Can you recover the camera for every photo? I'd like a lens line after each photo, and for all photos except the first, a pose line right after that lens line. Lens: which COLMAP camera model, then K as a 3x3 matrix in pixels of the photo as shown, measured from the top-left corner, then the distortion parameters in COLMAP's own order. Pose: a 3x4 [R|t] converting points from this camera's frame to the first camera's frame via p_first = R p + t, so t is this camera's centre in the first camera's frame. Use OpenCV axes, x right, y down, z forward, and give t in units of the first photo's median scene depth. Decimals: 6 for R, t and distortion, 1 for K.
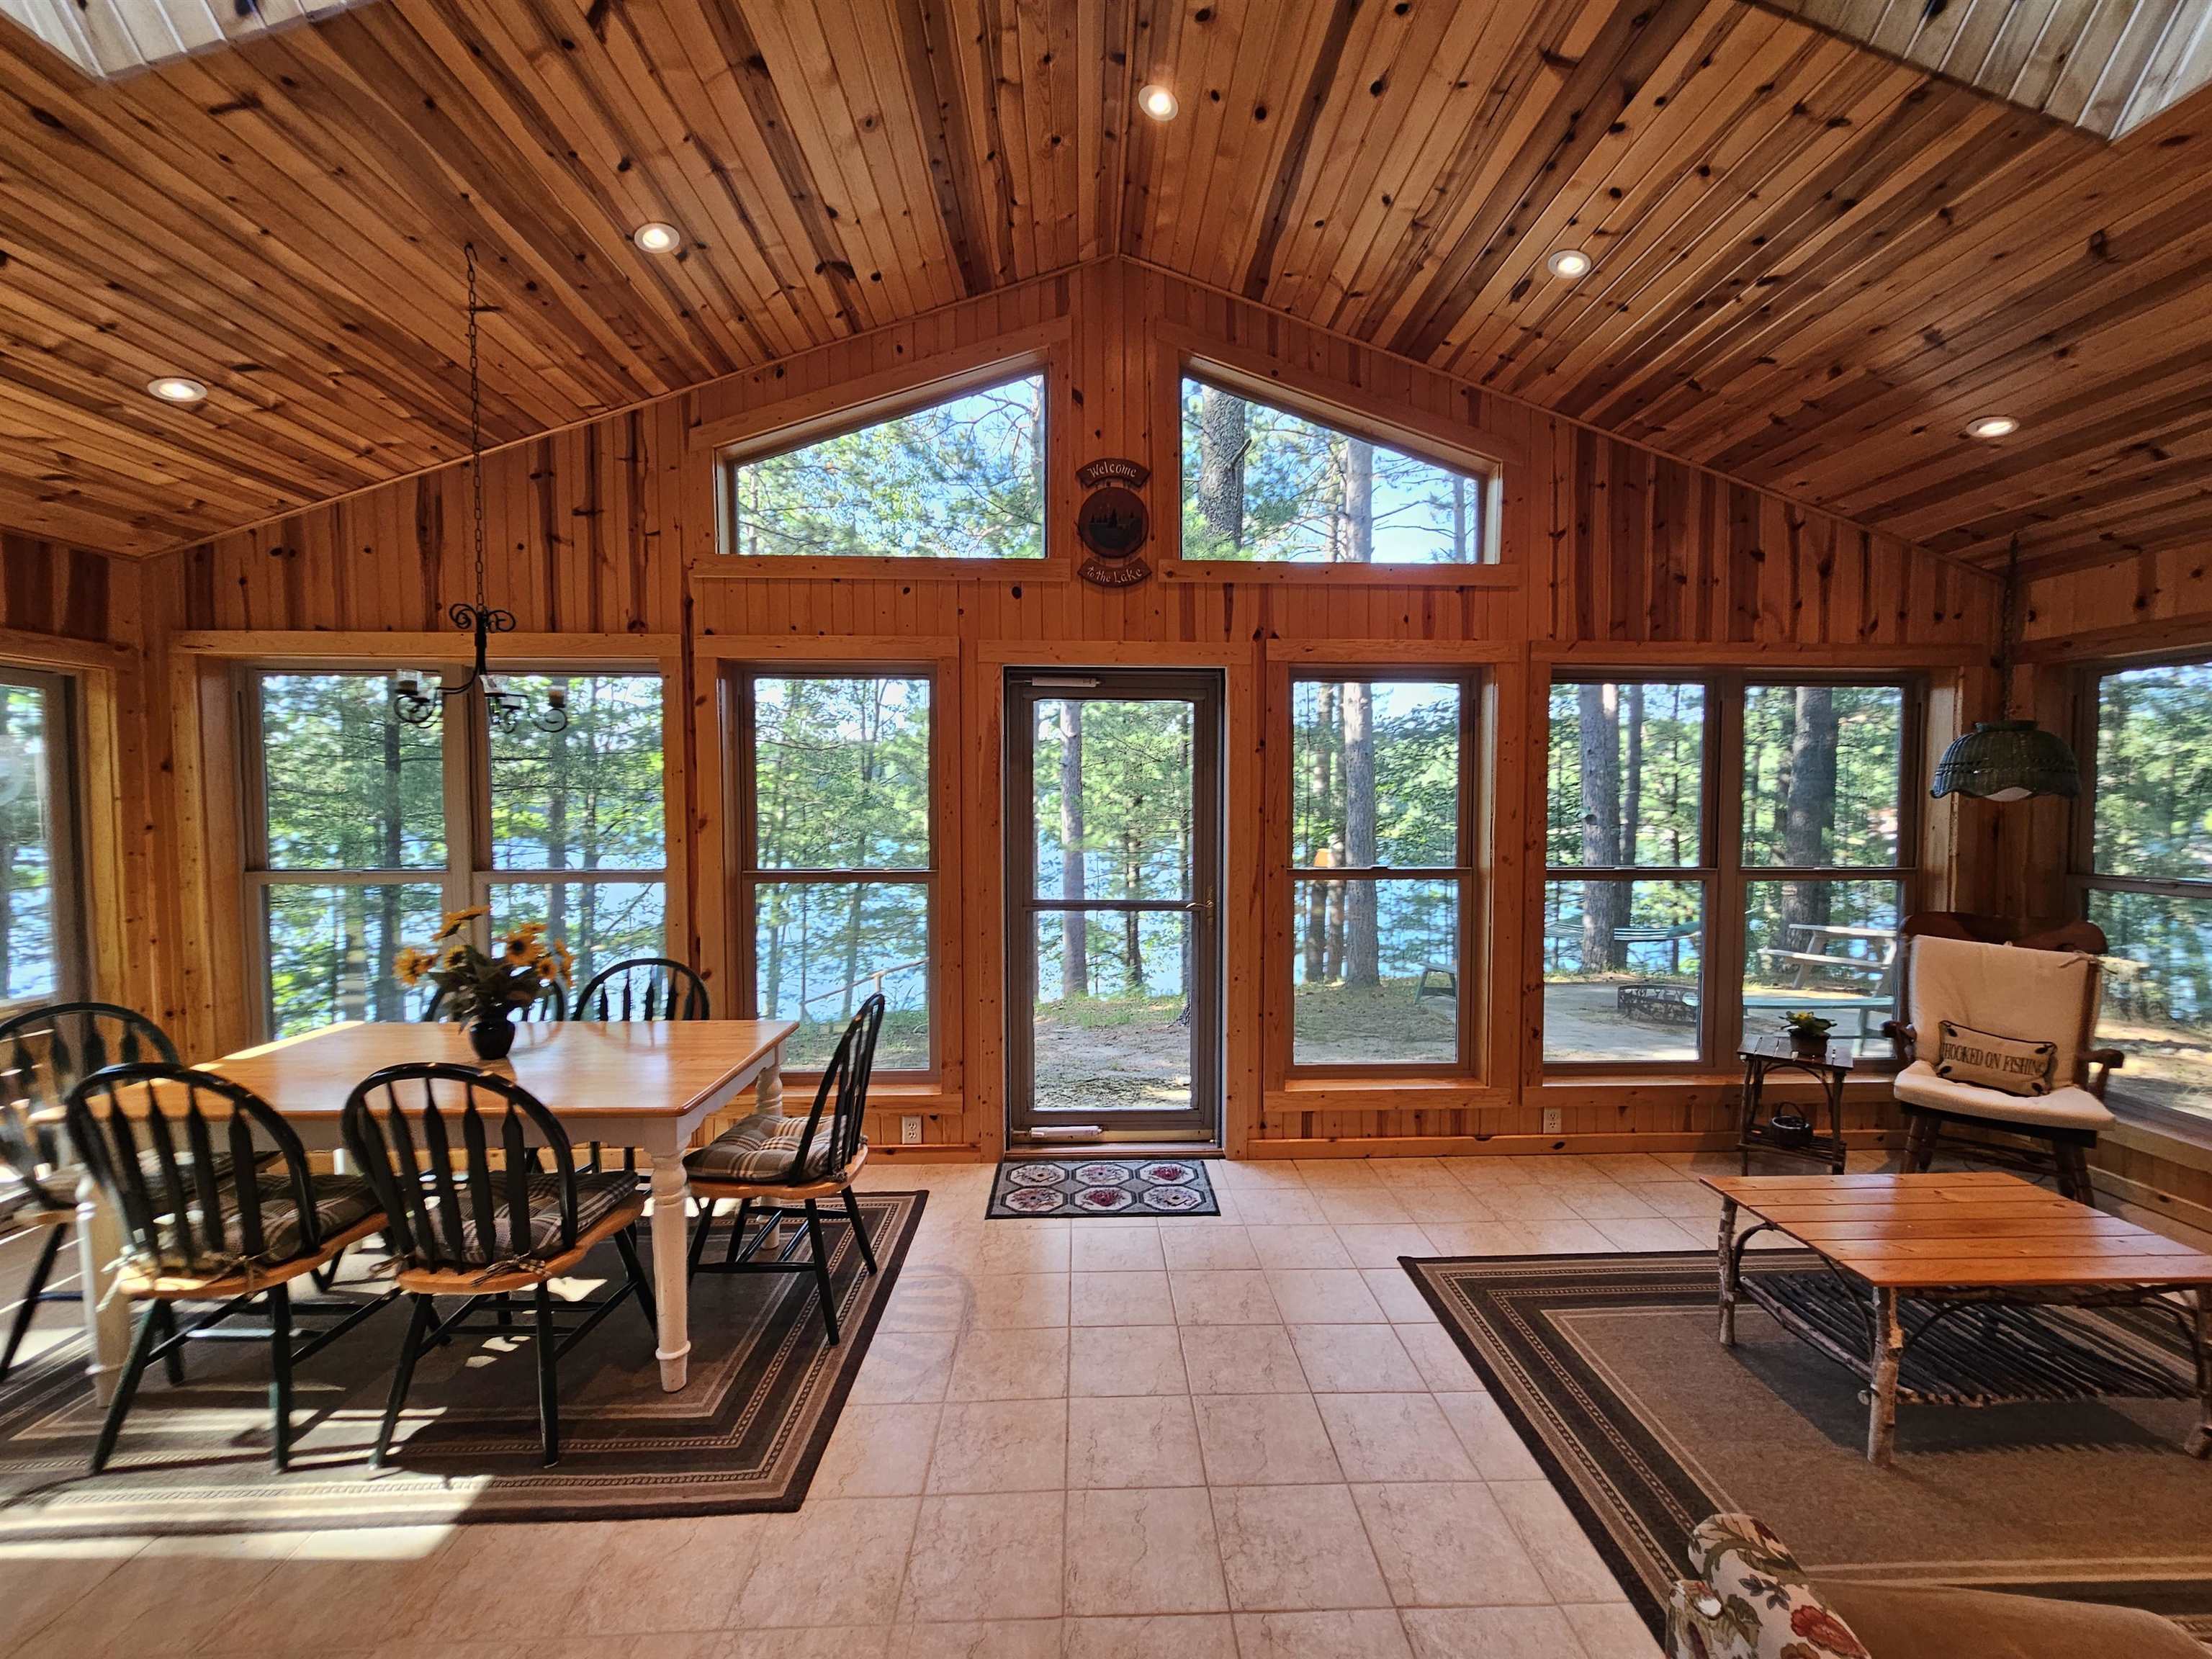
lens RADIAL K [[903.8, 0, 1115.5], [0, 903.8, 841.9], [0, 0, 1]] dist [-0.001649, -0.000150]
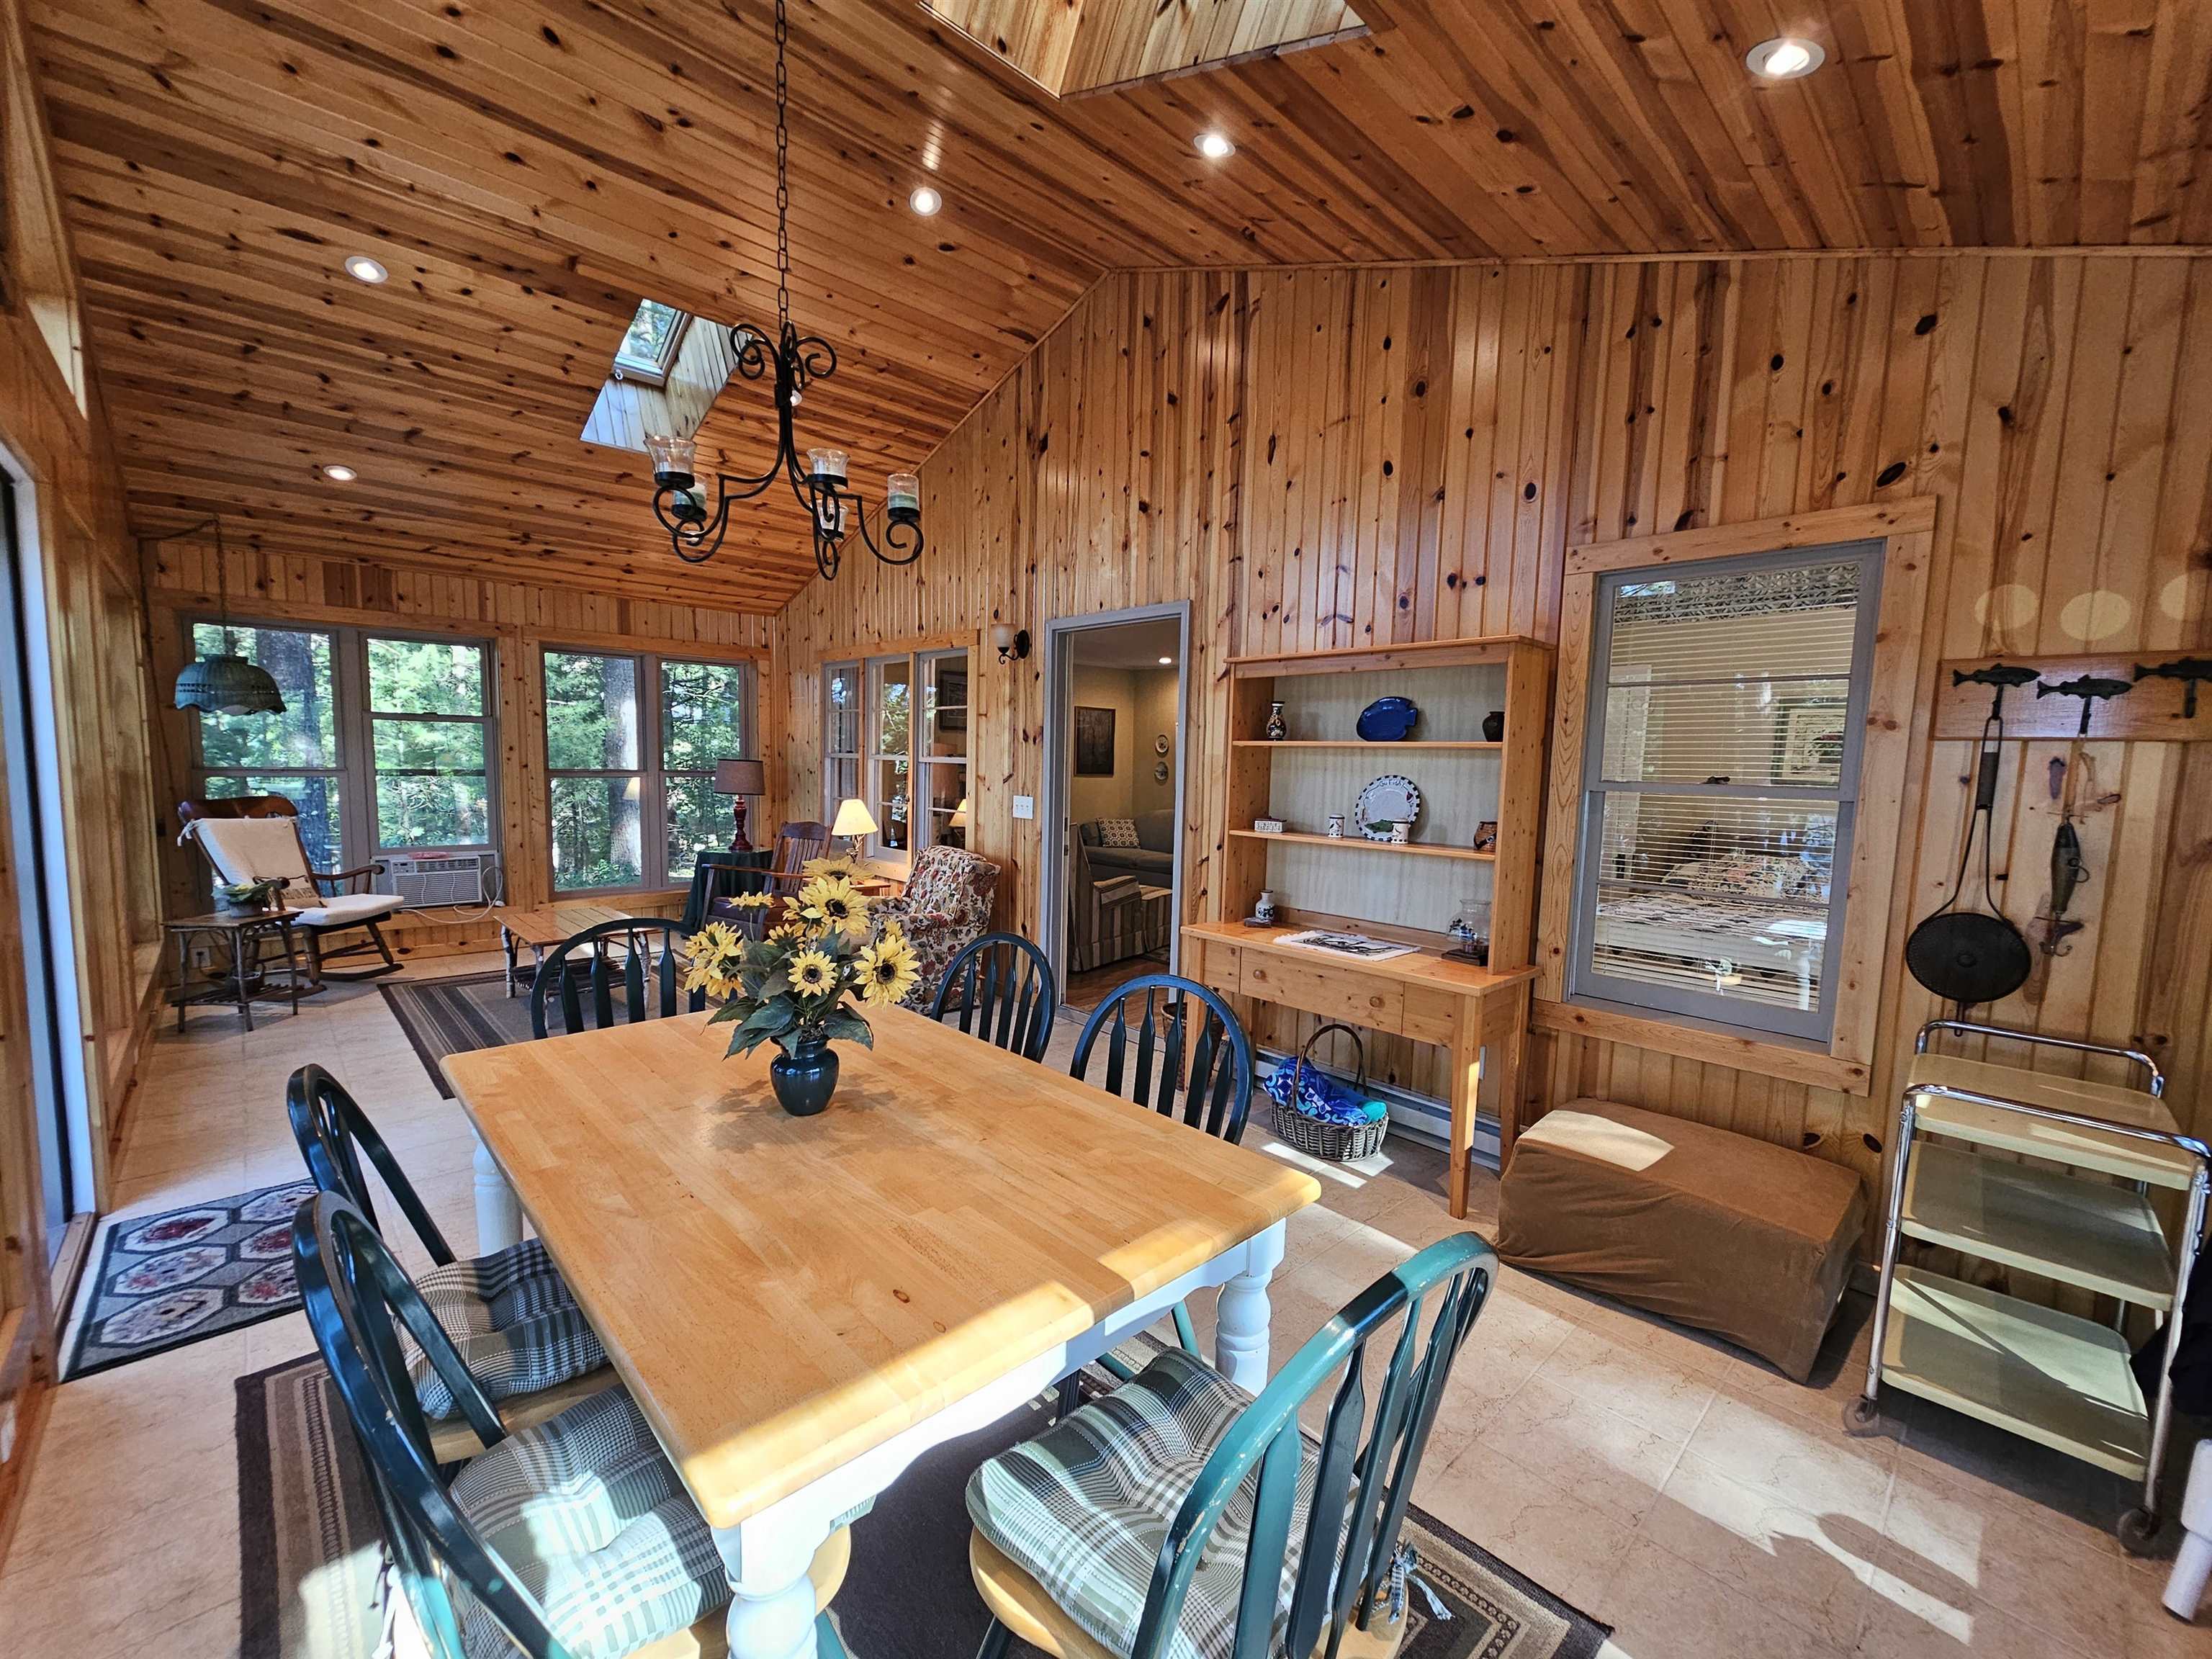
lens RADIAL K [[903.8, 0, 1115.5], [0, 903.8, 841.9], [0, 0, 1]] dist [-0.001649, -0.000150]
pose [[-0.660079, -0.088210, 0.745999, -0.922907], [0.008250, 0.992170, 0.124619, -0.012095], [-0.751151, 0.088413, -0.654183, 0.891106]]
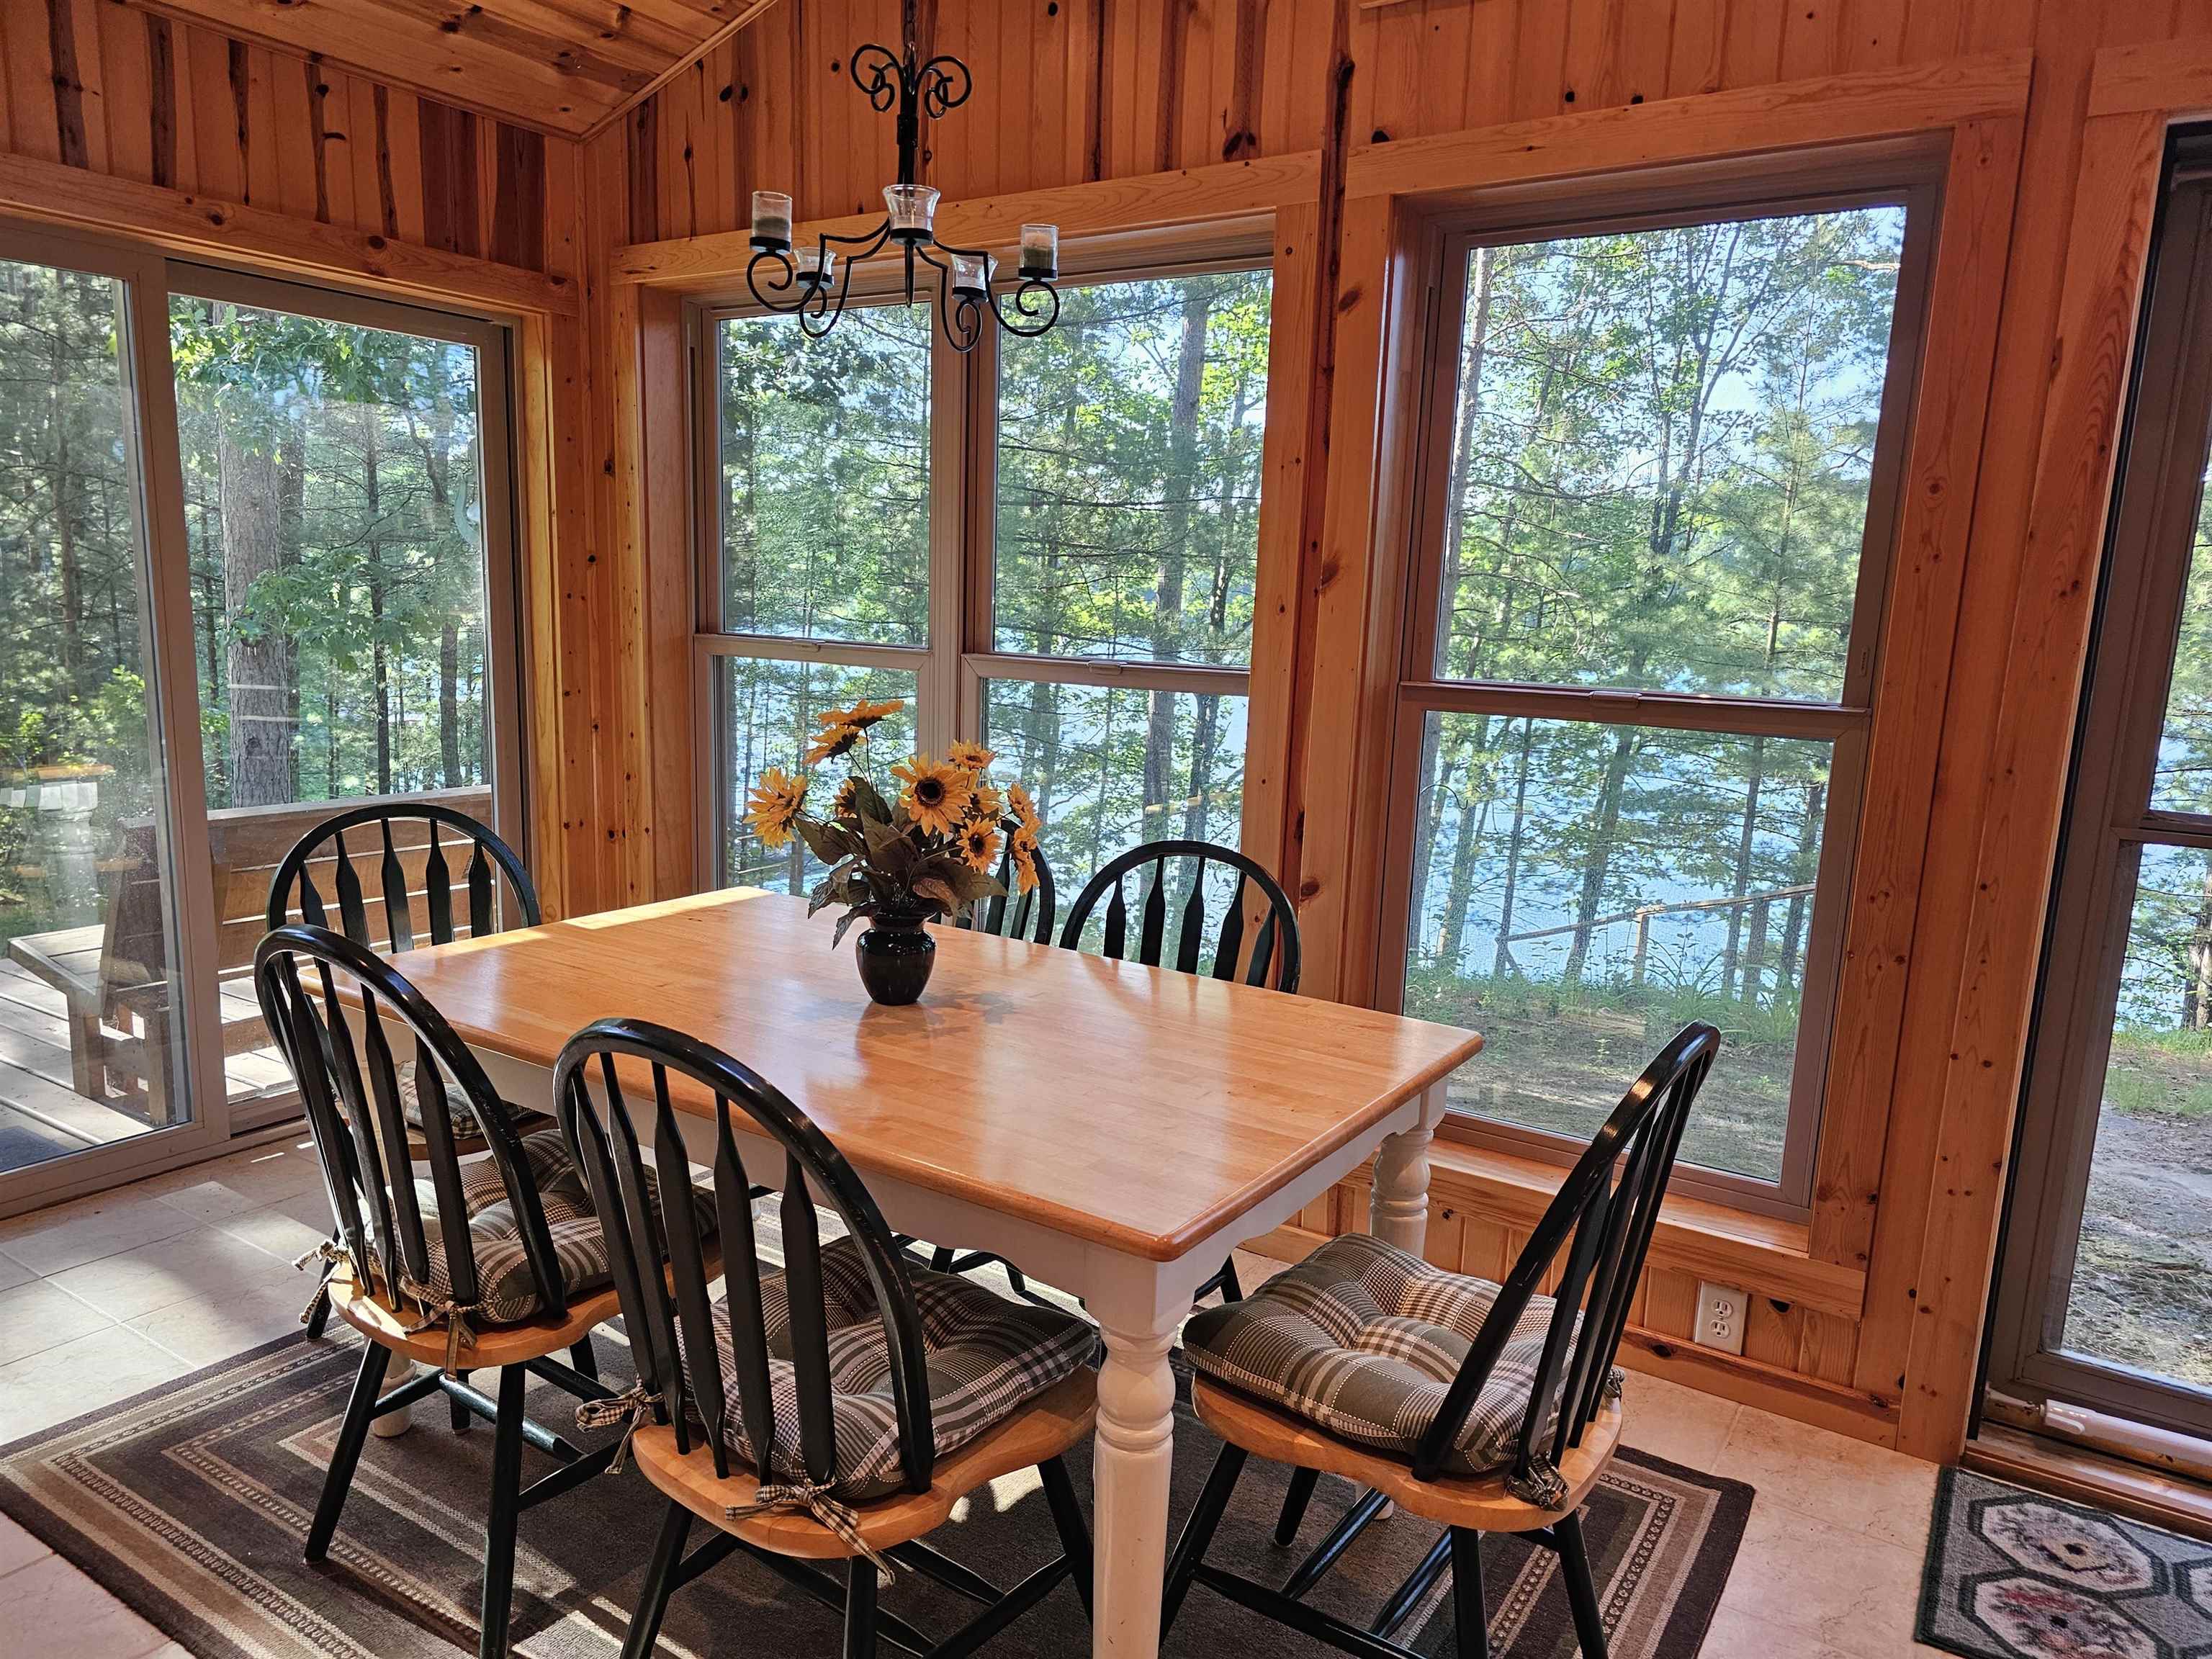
lens RADIAL K [[1472.2, 0, 1090.8], [0, 1472.2, 859.8], [0, 0, 1]] dist [0.054408, -0.053395]
pose [[0.811861, 0.131599, -0.568826, -0.099962], [-0.059450, 0.987836, 0.143687, 0.024764], [0.580816, -0.082837, 0.809809, 0.290888]]
